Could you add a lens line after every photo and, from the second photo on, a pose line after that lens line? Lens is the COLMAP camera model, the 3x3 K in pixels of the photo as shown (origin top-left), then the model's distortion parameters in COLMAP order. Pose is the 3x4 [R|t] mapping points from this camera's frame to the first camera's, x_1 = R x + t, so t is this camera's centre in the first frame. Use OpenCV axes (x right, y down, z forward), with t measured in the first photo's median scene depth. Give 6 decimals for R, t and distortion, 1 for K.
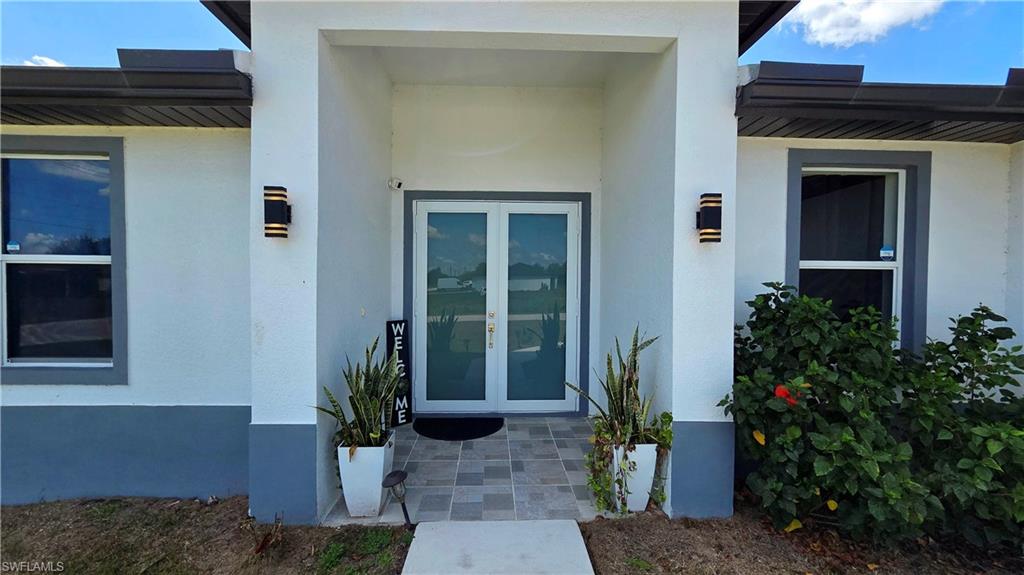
lens RADIAL K [[418.4, 0, 508.2], [0, 418.4, 289.2], [0, 0, 1]] dist [0.002576, -0.001253]
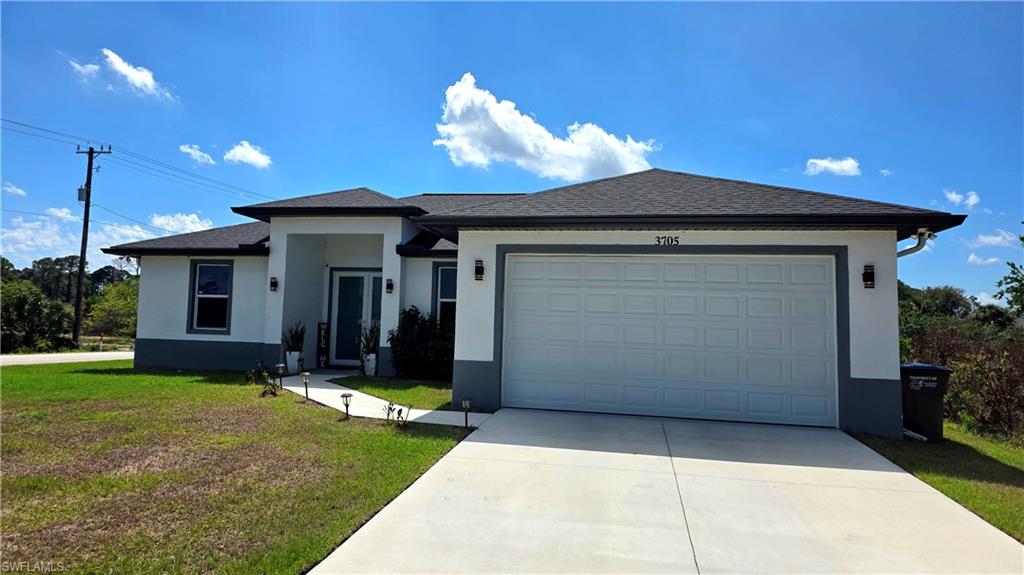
lens RADIAL K [[656.1, 0, 503.2], [0, 656.1, 283.4], [0, 0, 1]] dist [0.078143, -0.026927]
pose [[0.975921, 0.005216, -0.218062, 2.280395], [-0.024224, 0.996122, -0.084584, 0.213646], [0.216775, 0.087830, 0.972262, -3.586582]]
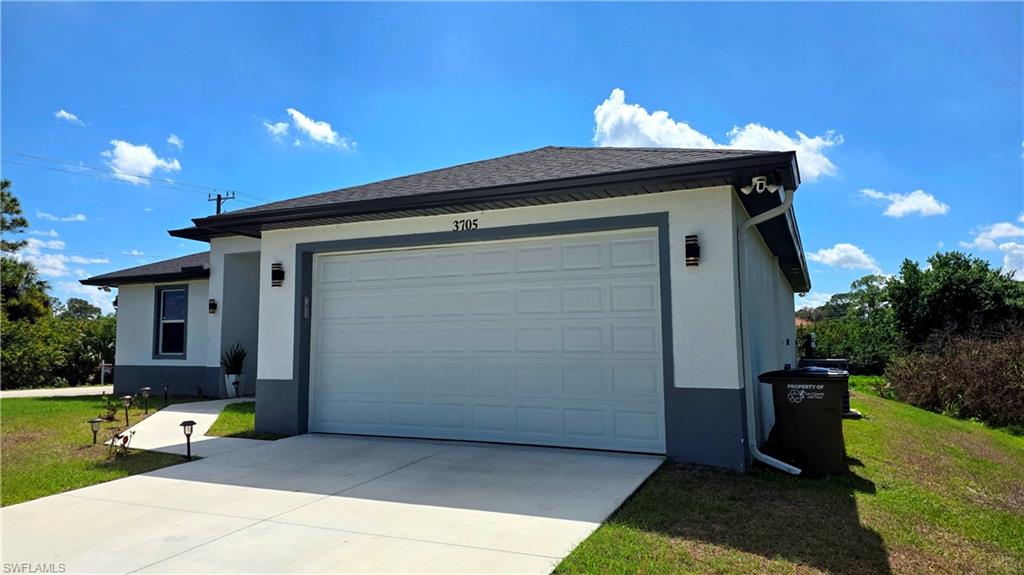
lens RADIAL K [[656.1, 0, 508.9], [0, 656.1, 286.7], [0, 0, 1]] dist [0.078143, -0.026927]
pose [[0.896437, -0.053927, -0.439878, 3.625875], [0.007194, 0.994209, -0.107225, 0.240392], [0.443113, 0.092956, 0.891633, -2.543535]]
